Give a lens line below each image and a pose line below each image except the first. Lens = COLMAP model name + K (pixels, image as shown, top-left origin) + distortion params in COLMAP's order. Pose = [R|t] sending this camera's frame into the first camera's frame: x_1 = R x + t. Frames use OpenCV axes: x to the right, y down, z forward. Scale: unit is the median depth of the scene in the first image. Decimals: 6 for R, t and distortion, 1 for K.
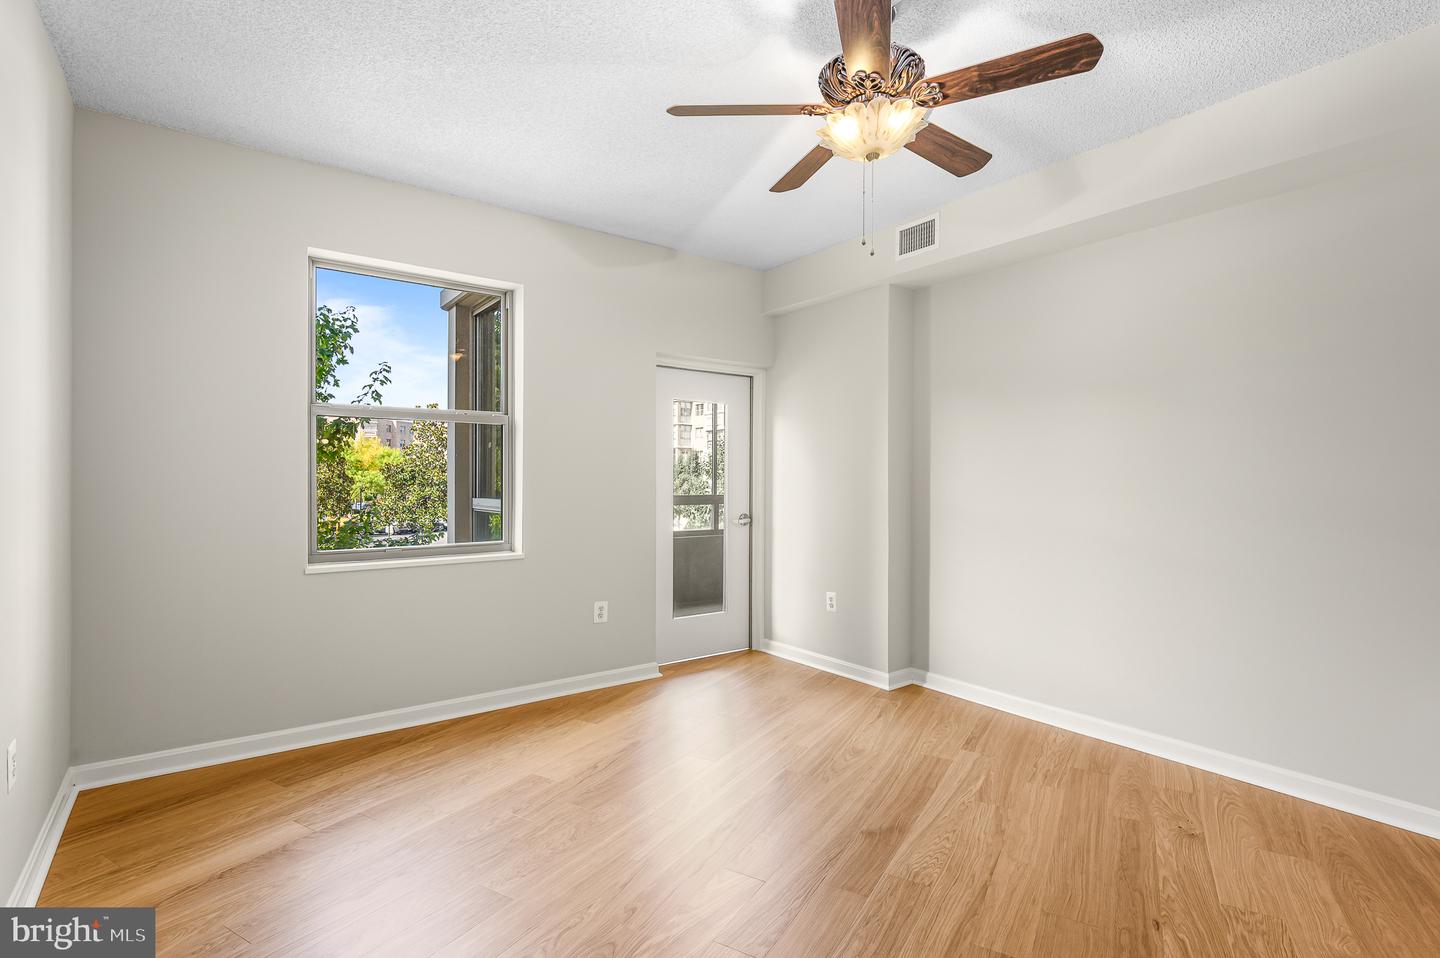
lens RADIAL K [[690.3, 0, 728.6], [0, 690.3, 480.5], [0, 0, 1]] dist [0.000610, -0.000338]
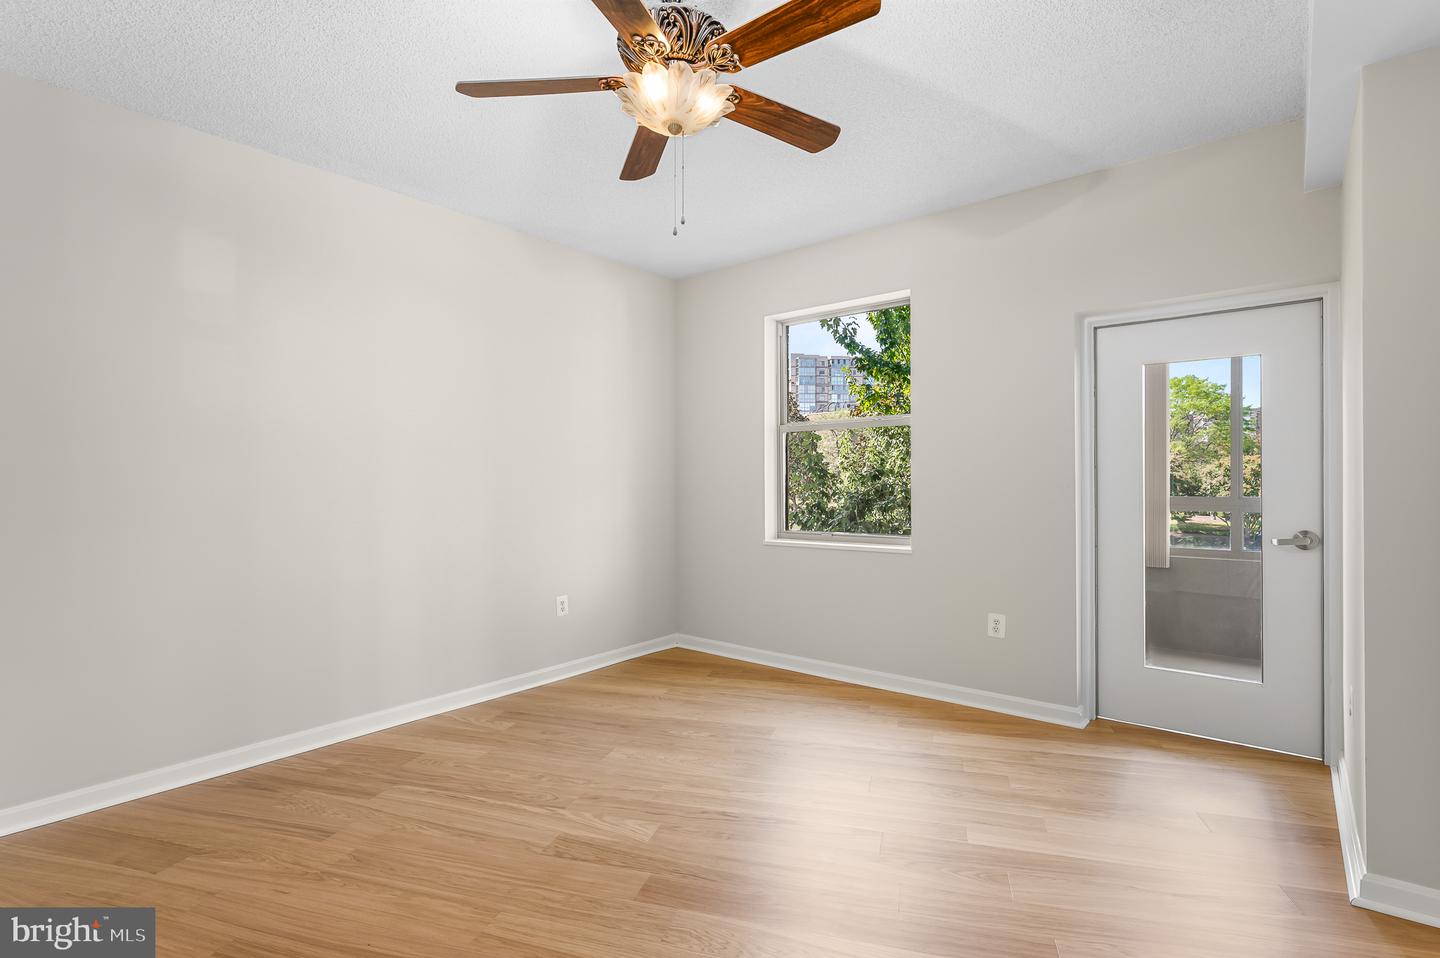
lens RADIAL K [[690.3, 0, 728.6], [0, 690.3, 480.5], [0, 0, 1]] dist [0.000610, -0.000338]
pose [[0.243046, -0.007620, -0.969985, 0.719666], [0.000105, 0.999969, -0.007829, 0.013528], [0.970015, 0.001801, 0.243040, 0.548254]]
